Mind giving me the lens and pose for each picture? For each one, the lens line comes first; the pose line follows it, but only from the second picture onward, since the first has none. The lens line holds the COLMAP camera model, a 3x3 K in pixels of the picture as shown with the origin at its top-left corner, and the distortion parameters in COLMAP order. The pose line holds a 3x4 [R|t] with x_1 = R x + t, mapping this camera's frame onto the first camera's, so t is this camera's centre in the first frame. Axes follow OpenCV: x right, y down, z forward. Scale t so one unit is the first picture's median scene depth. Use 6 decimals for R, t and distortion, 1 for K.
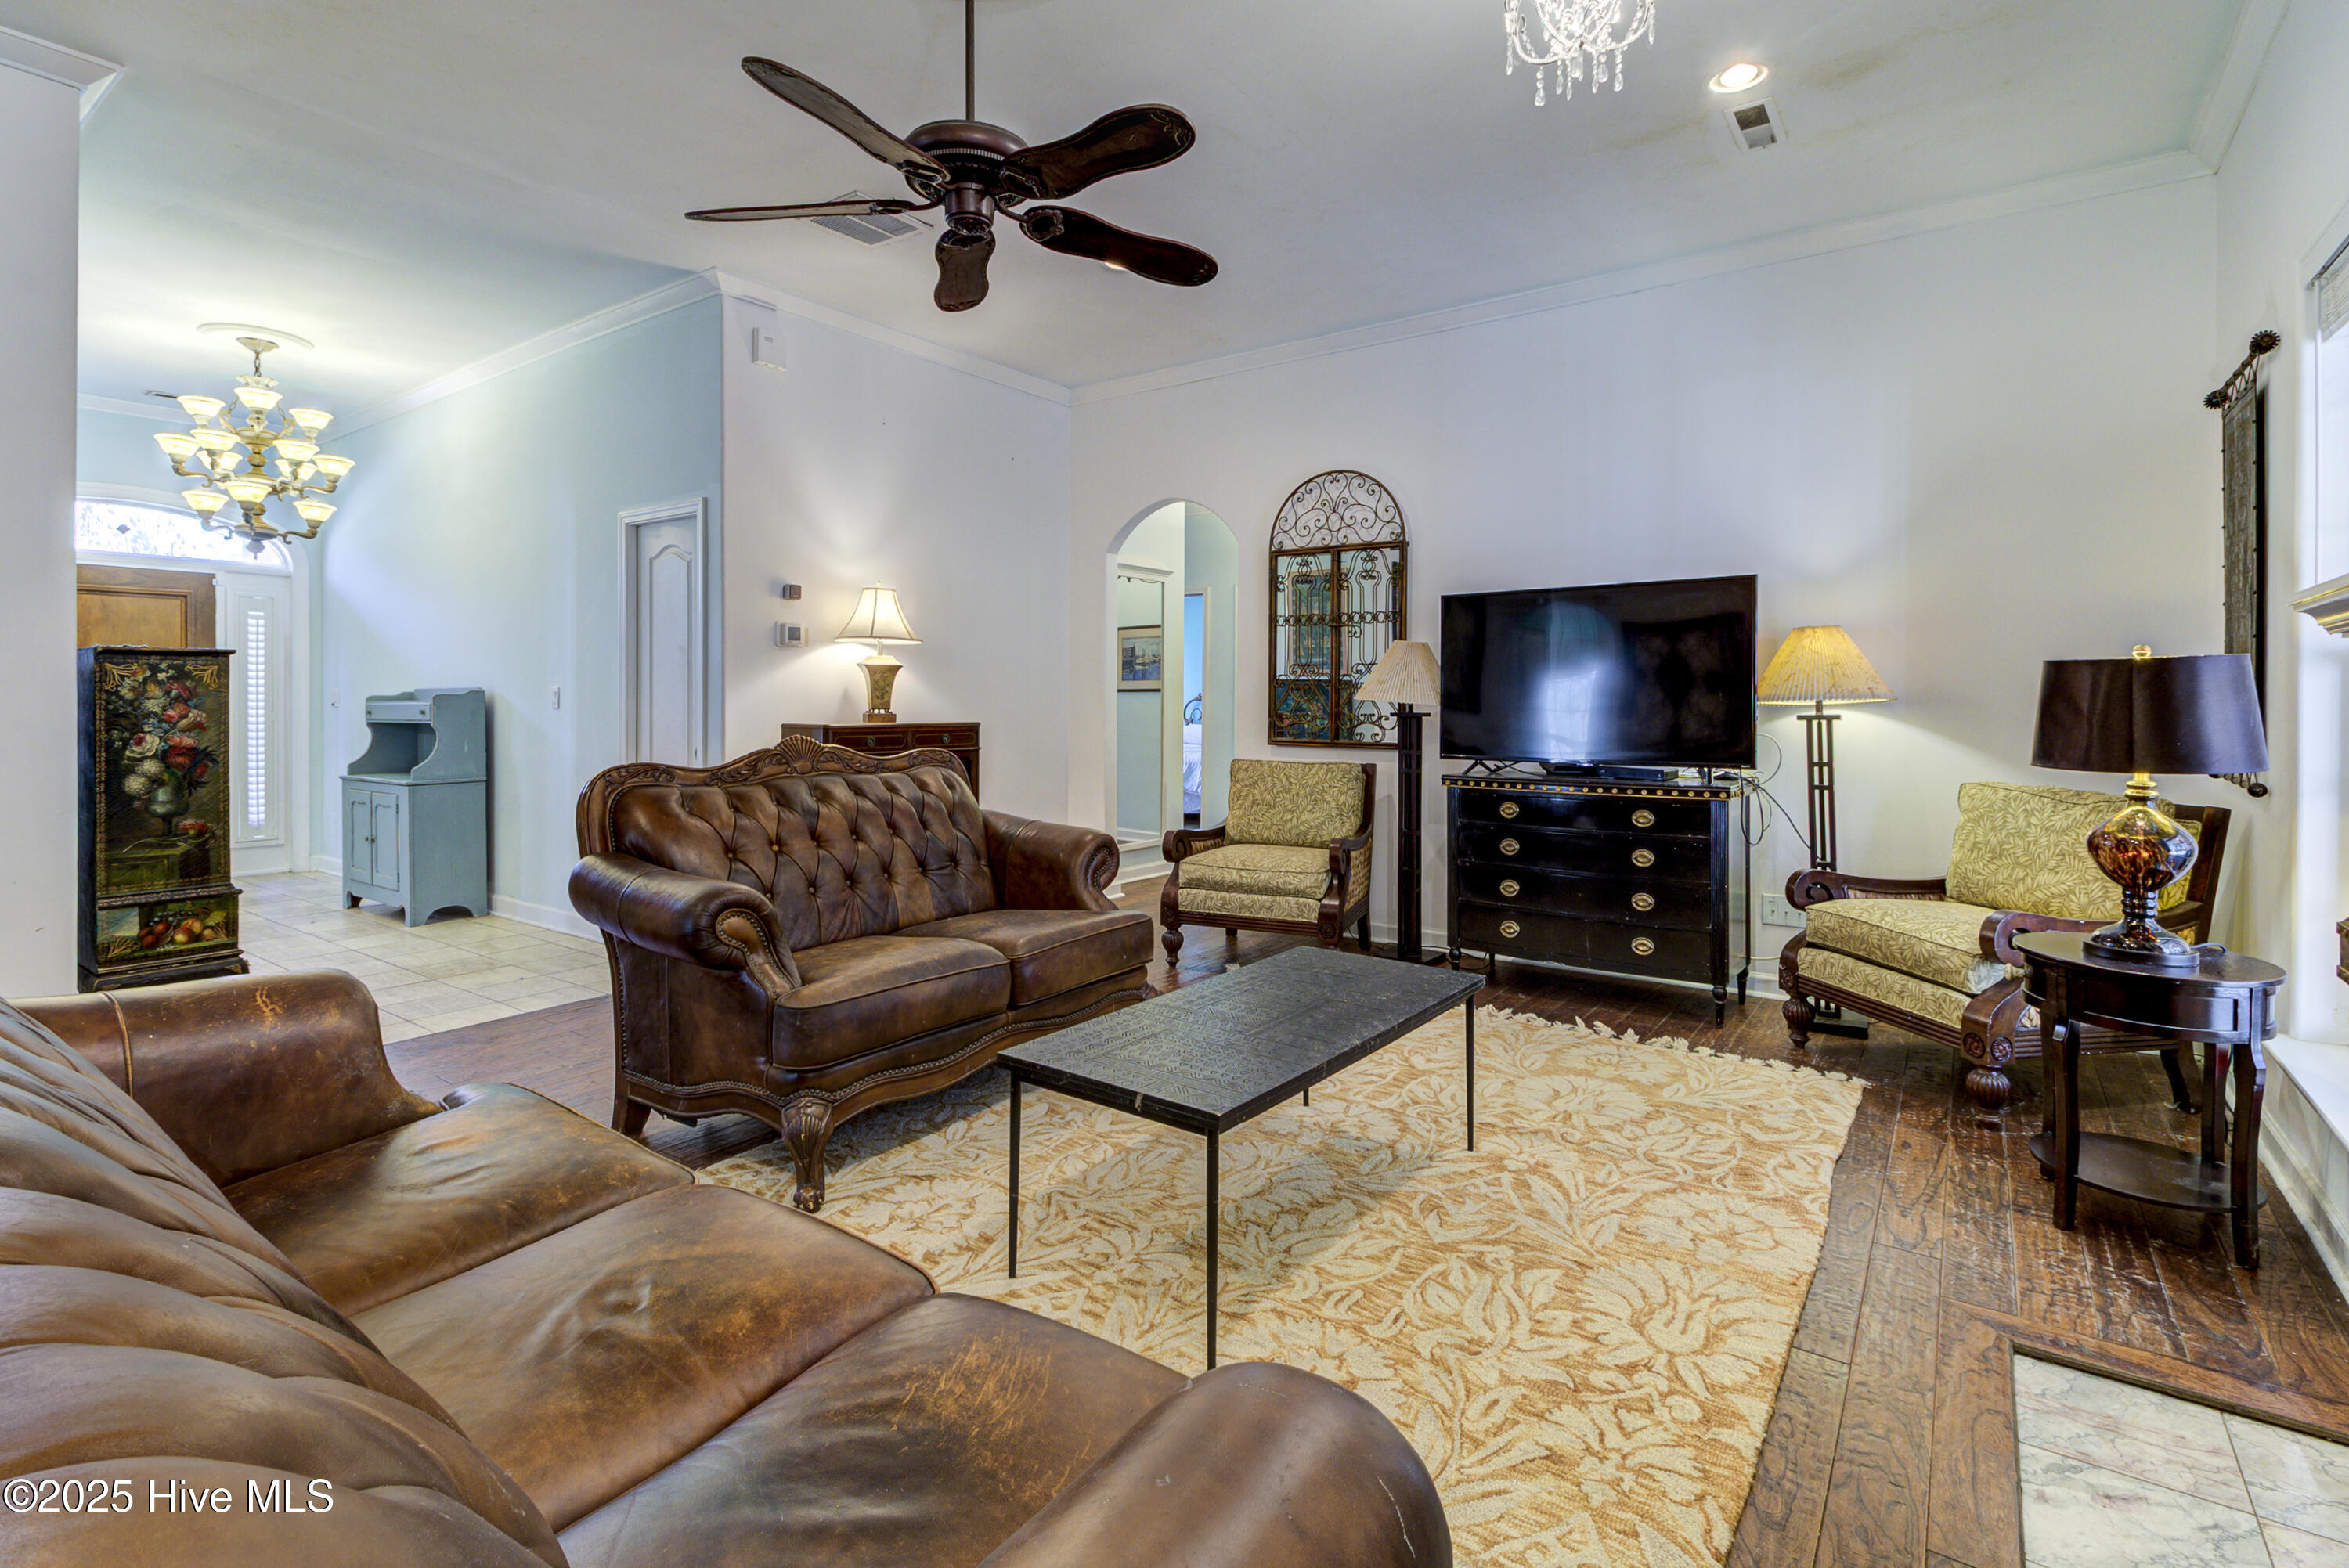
lens RADIAL K [[1096.5, 0, 1167.4], [0, 1096.5, 716.8], [0, 0, 1]] dist [0.003364, -0.000772]
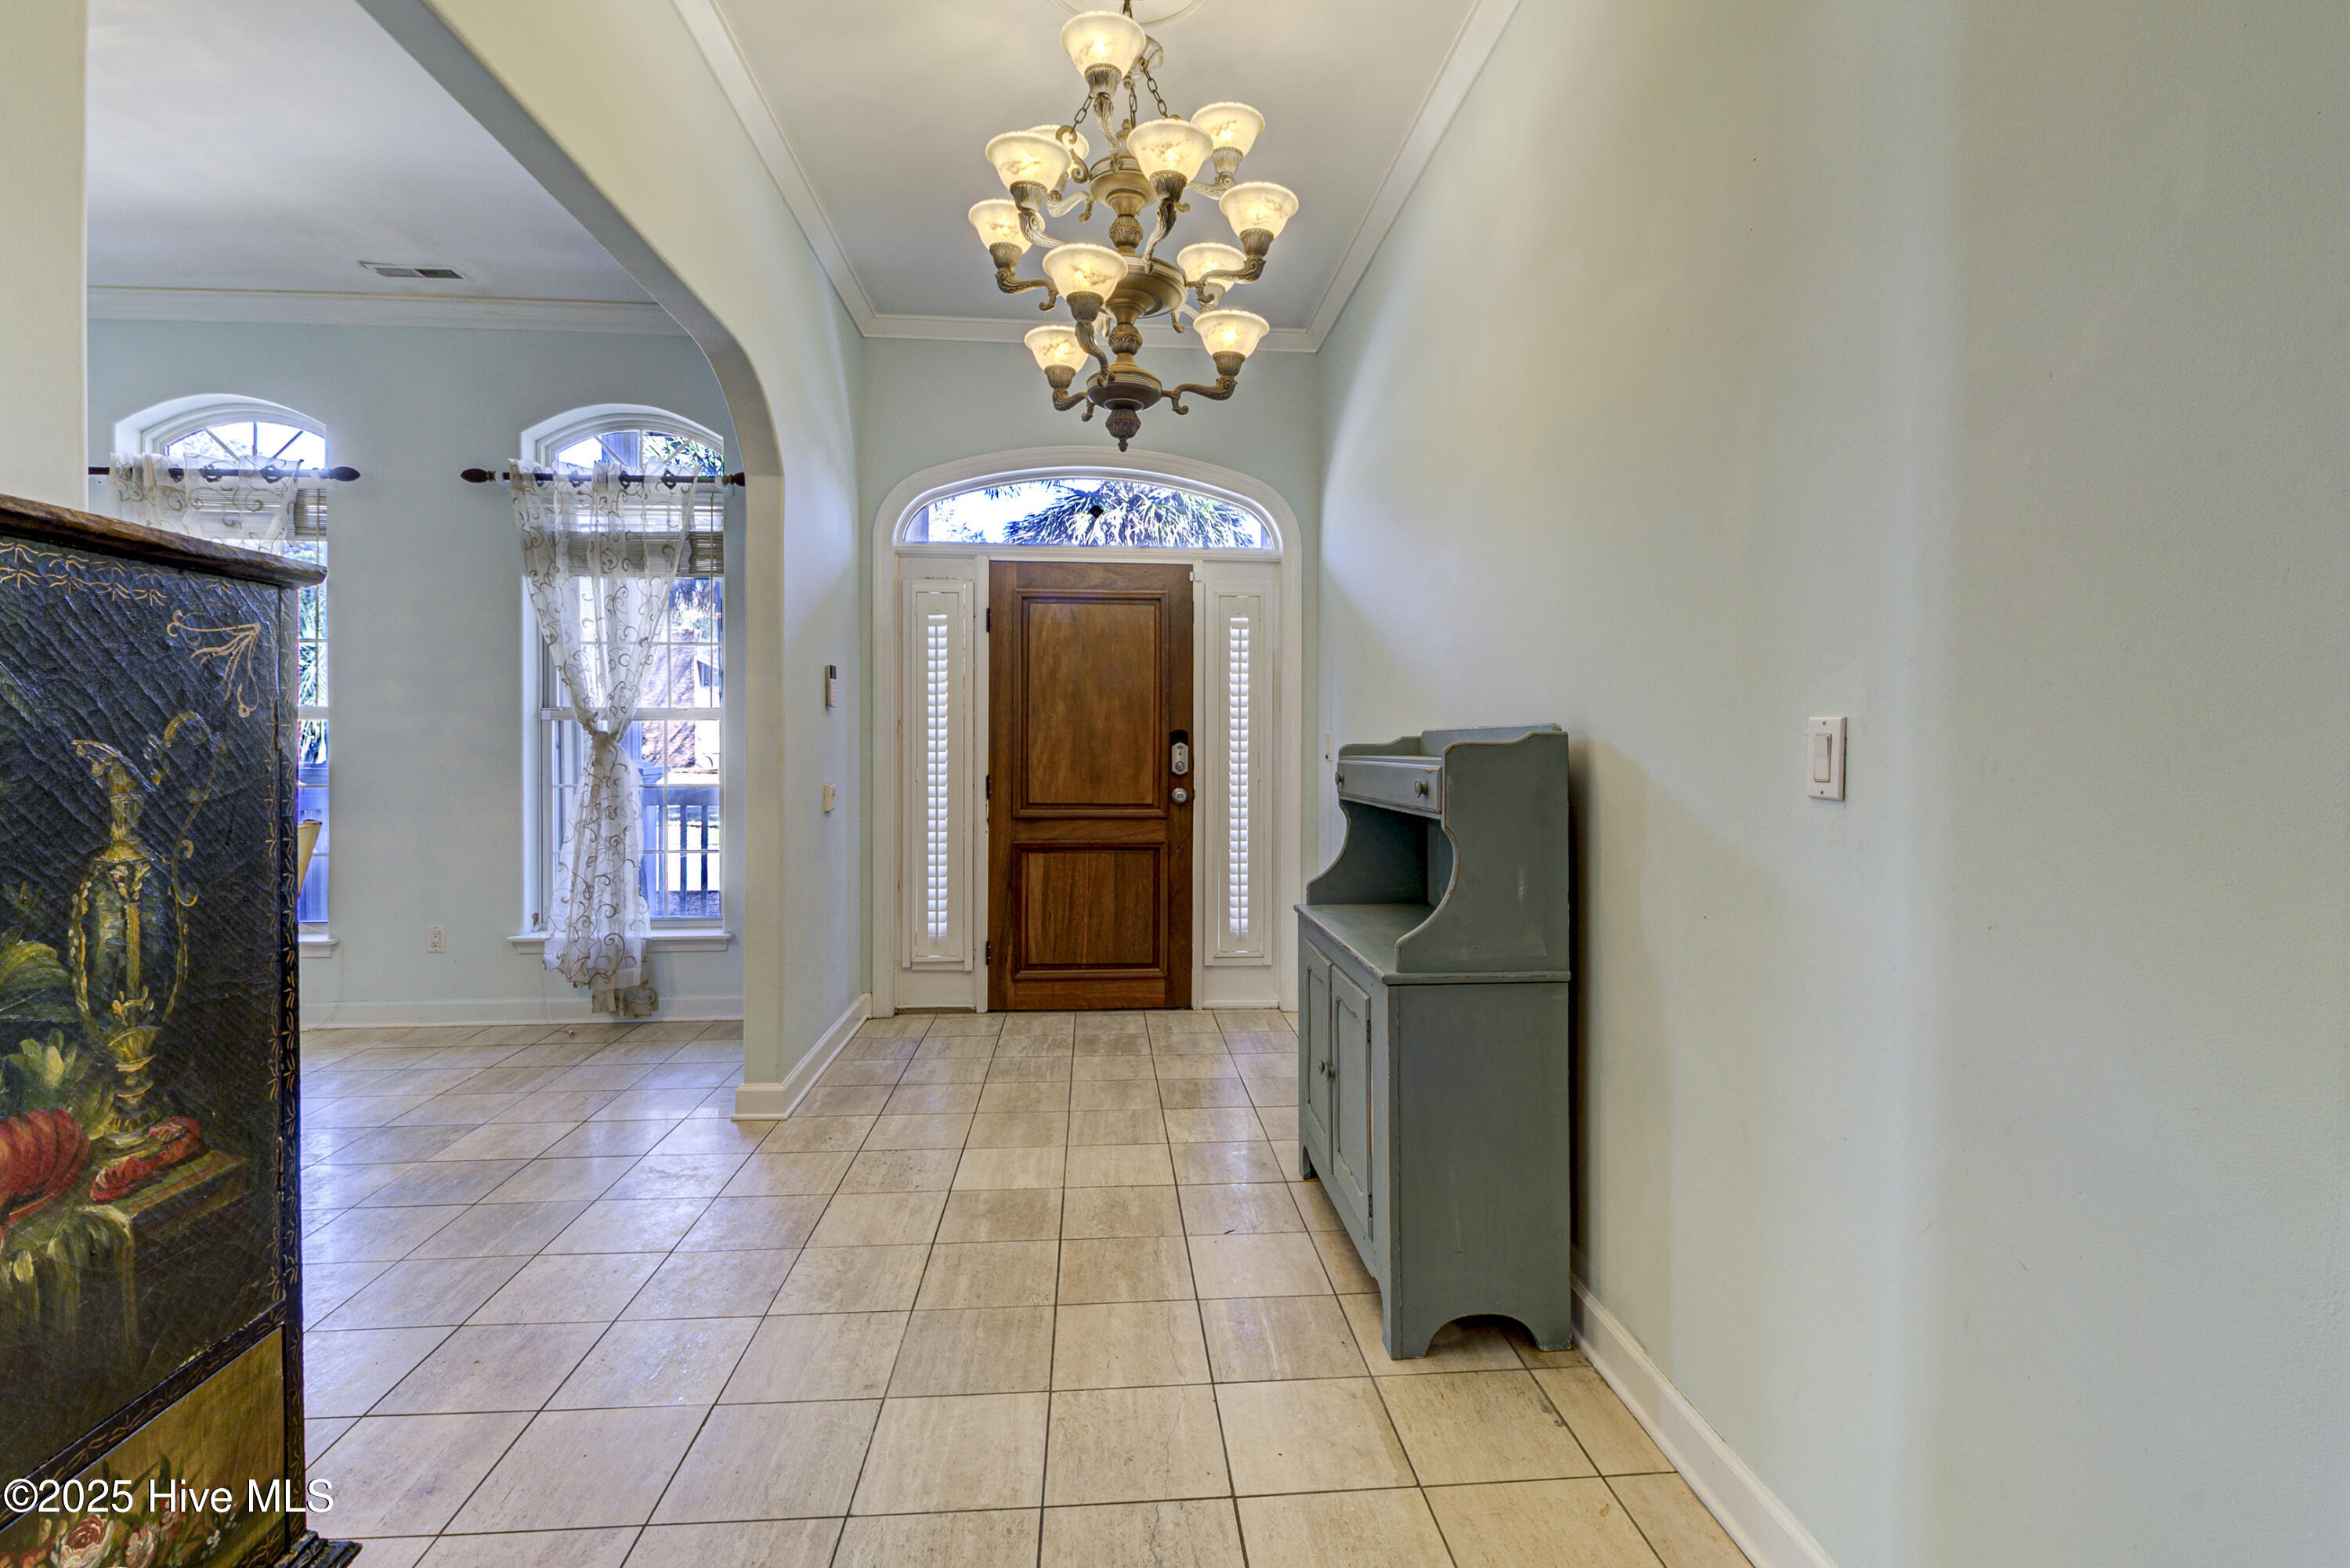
lens RADIAL K [[1097.0, 0, 1167.9], [0, 1097.0, 716.8], [0, 0, 1]] dist [0.003364, -0.000772]
pose [[0.648312, -0.014385, -0.761239, -0.417217], [-0.016082, 0.999340, -0.032580, -0.014799], [0.761205, 0.033364, 0.647653, 0.640954]]
